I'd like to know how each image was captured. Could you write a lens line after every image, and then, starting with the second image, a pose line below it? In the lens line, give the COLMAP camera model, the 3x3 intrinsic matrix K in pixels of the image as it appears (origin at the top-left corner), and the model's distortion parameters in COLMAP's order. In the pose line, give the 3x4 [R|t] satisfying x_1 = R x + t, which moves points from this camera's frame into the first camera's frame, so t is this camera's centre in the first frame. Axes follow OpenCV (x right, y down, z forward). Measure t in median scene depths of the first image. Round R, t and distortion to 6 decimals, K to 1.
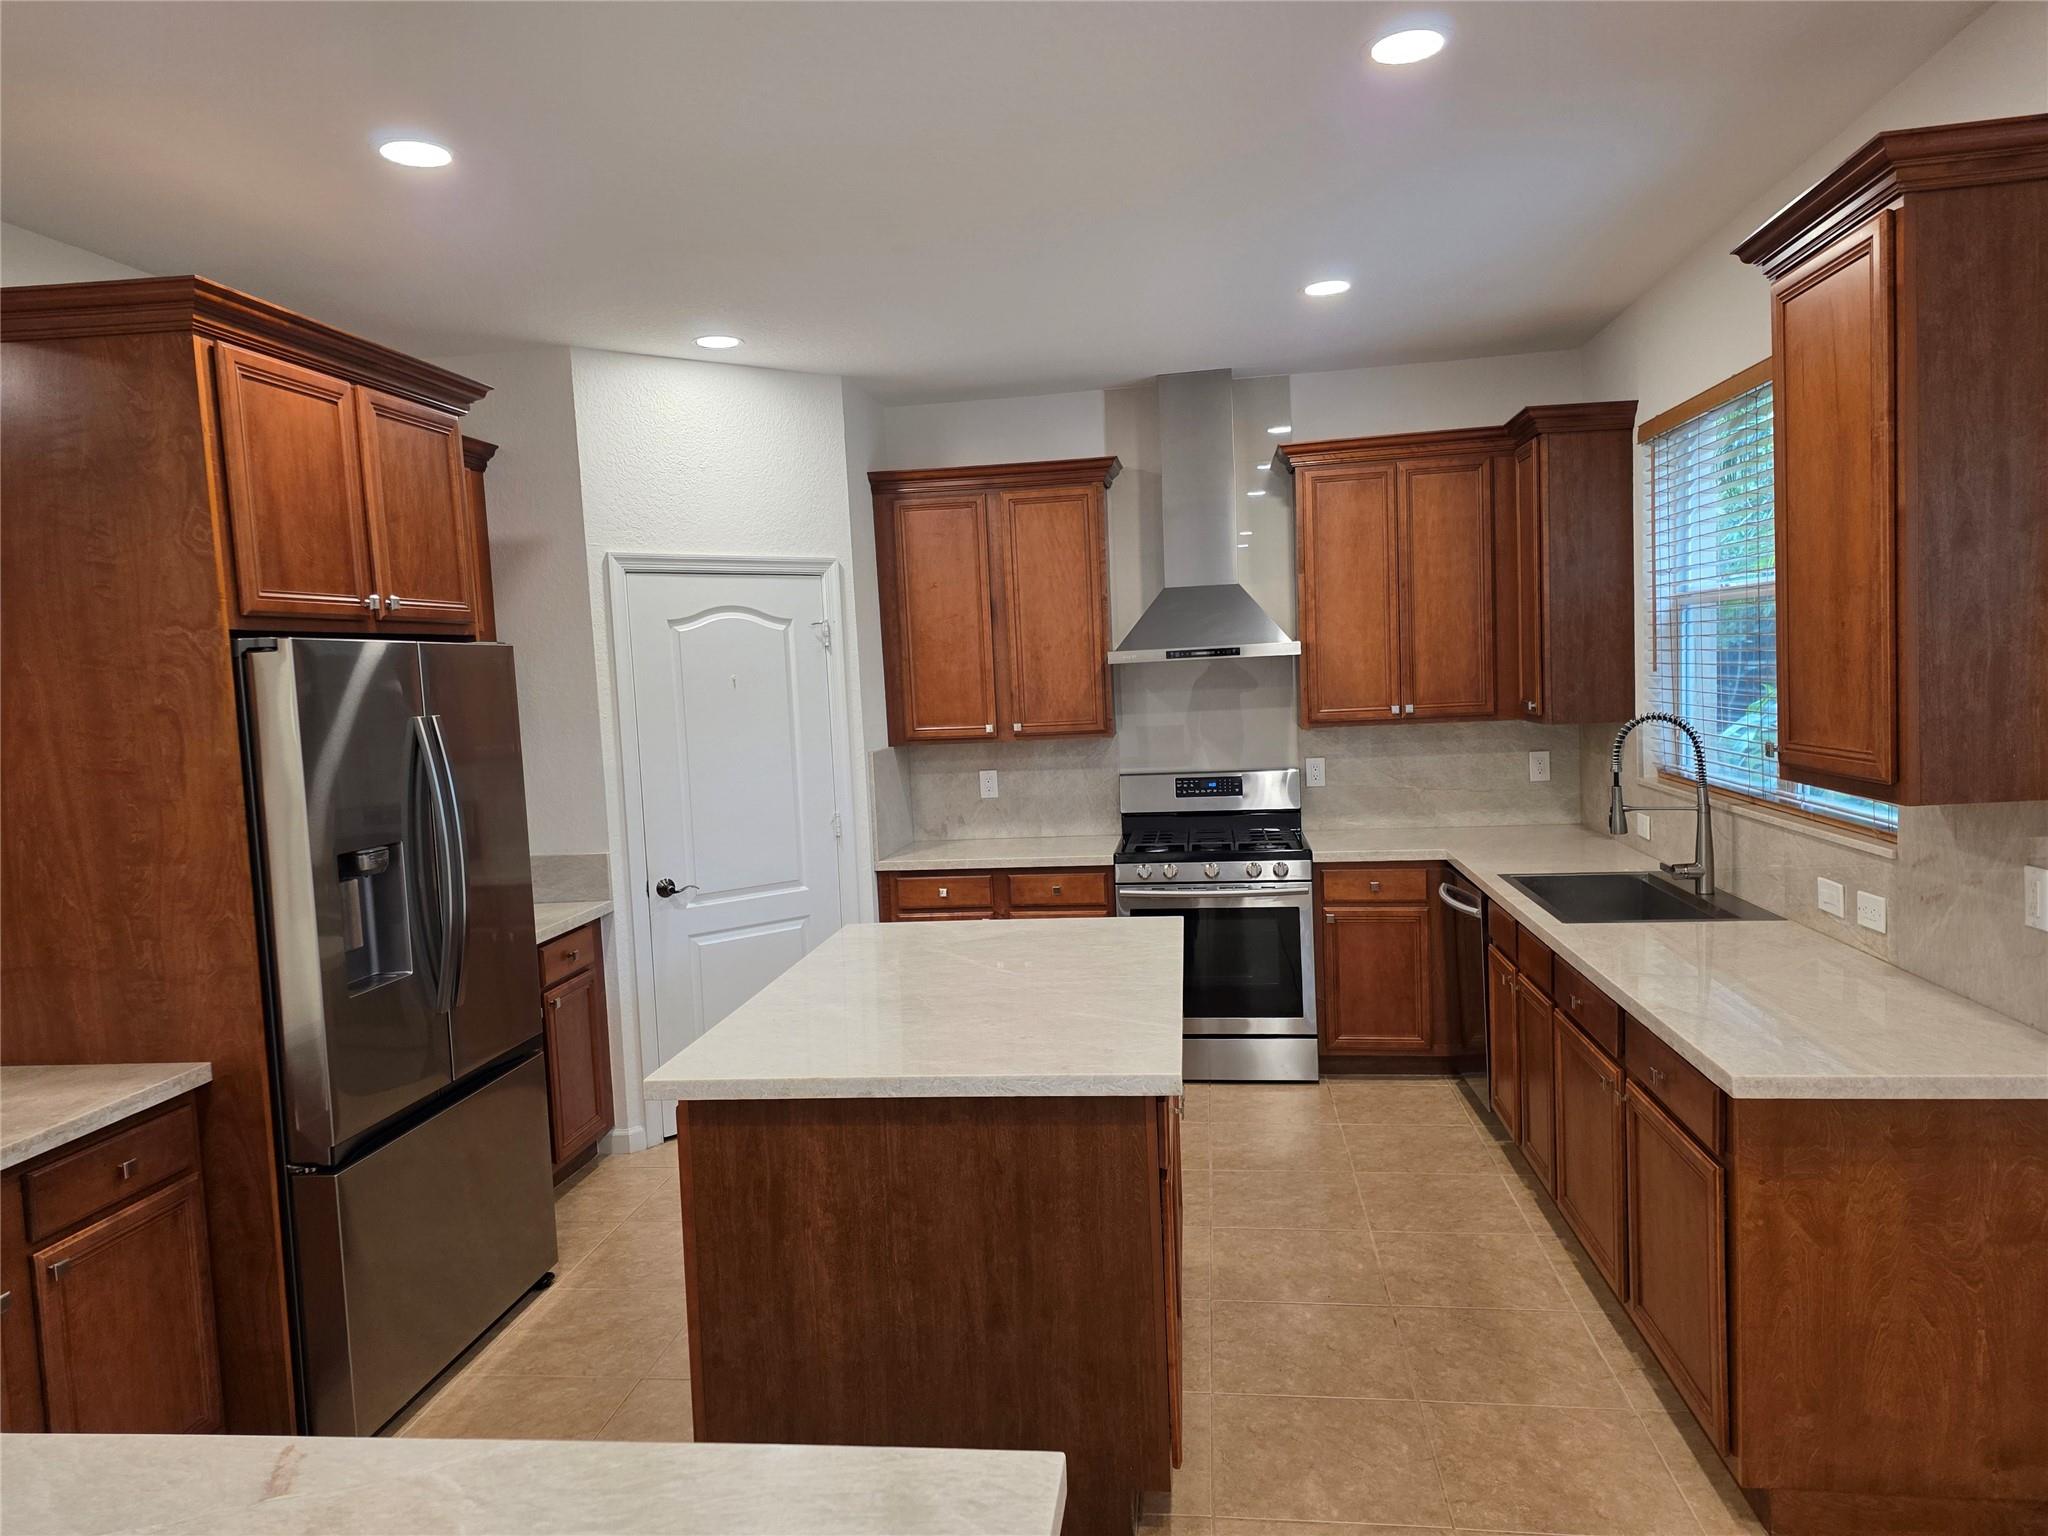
lens RADIAL K [[1346.1, 0, 1020.9], [0, 1346.1, 780.4], [0, 0, 1]] dist [0.090258, -0.078650]
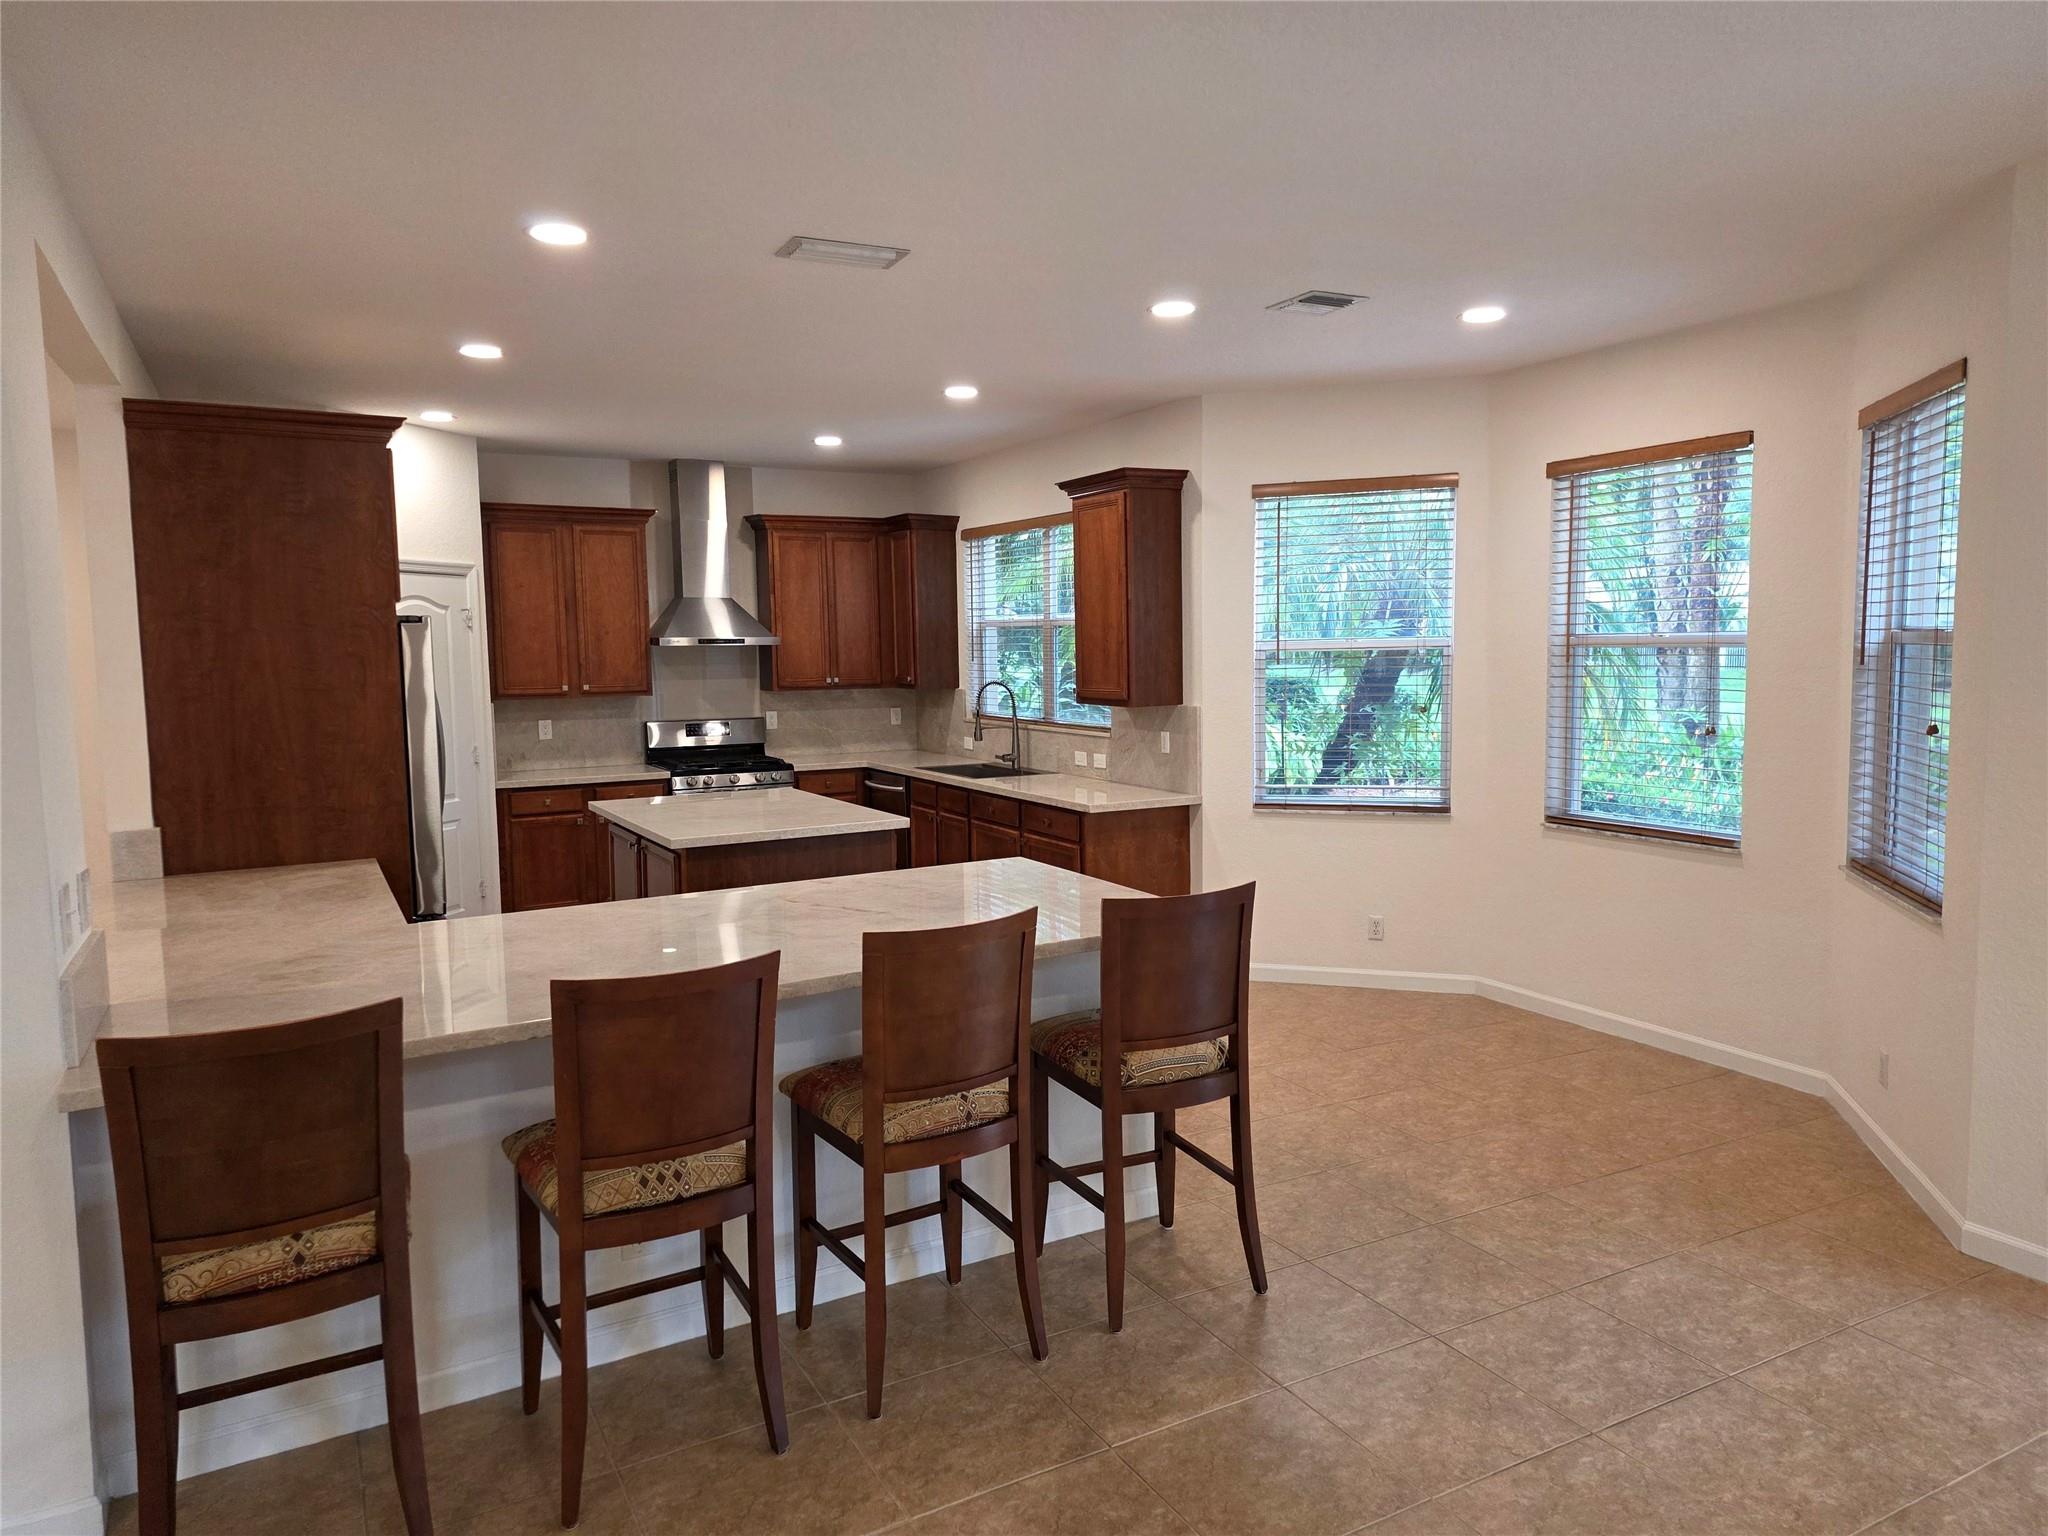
lens RADIAL K [[1346.1, 0, 1020.9], [0, 1346.1, 780.4], [0, 0, 1]] dist [0.090258, -0.078650]
pose [[0.804735, -0.025562, 0.593084, -0.580769], [0.024508, 0.999651, 0.009832, 0.067033], [-0.593128, 0.006623, 0.805081, -0.529426]]
